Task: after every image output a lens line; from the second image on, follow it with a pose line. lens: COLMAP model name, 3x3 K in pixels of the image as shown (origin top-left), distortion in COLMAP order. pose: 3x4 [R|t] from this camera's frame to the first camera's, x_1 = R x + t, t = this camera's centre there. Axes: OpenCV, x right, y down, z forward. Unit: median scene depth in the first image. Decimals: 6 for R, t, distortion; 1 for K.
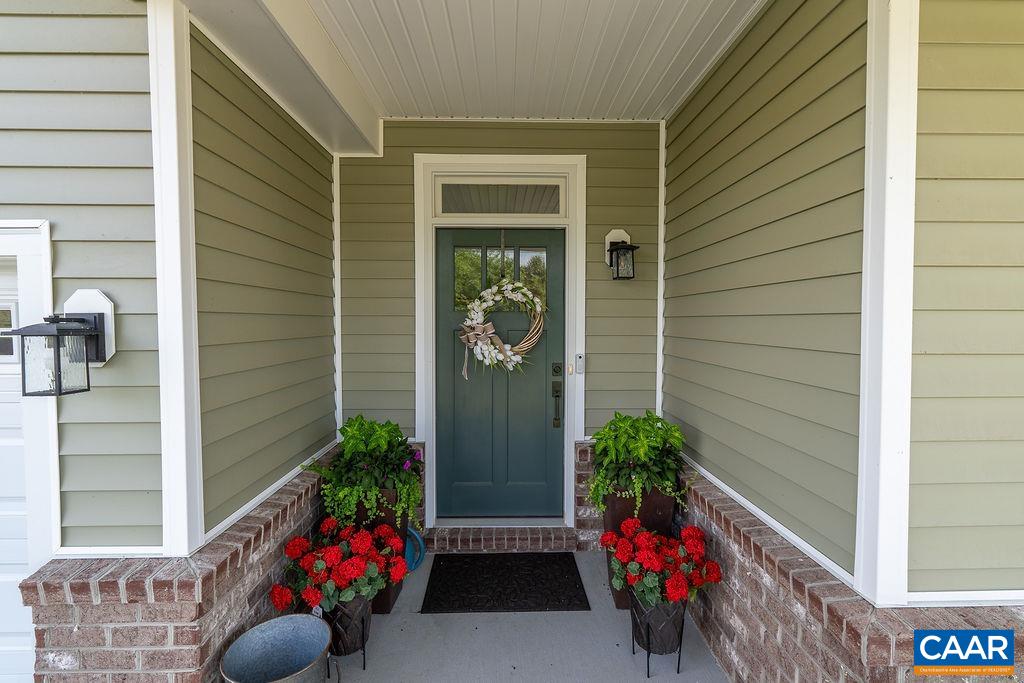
lens RADIAL K [[462.9, 0, 511.1], [0, 462.9, 337.6], [0, 0, 1]] dist [-0.003845, 0.001039]
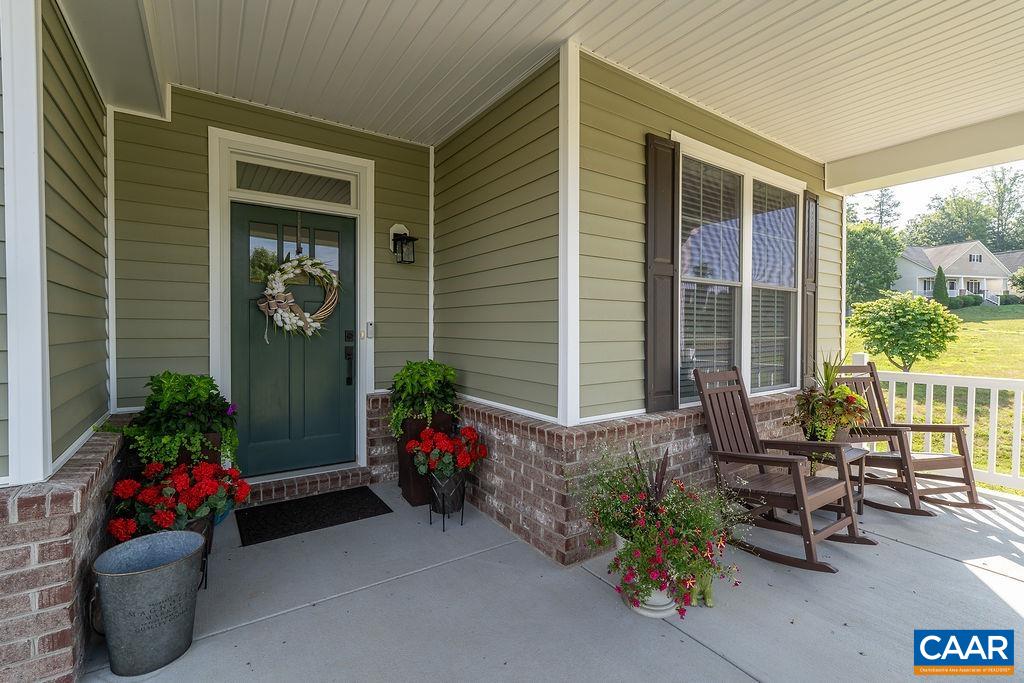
lens RADIAL K [[462.9, 0, 511.1], [0, 462.9, 337.6], [0, 0, 1]] dist [-0.003845, 0.001039]
pose [[0.838884, -0.006023, 0.544277, -0.207566], [0.015221, 0.999807, -0.012397, 0.098706], [-0.544097, 0.018684, 0.838814, -0.228411]]
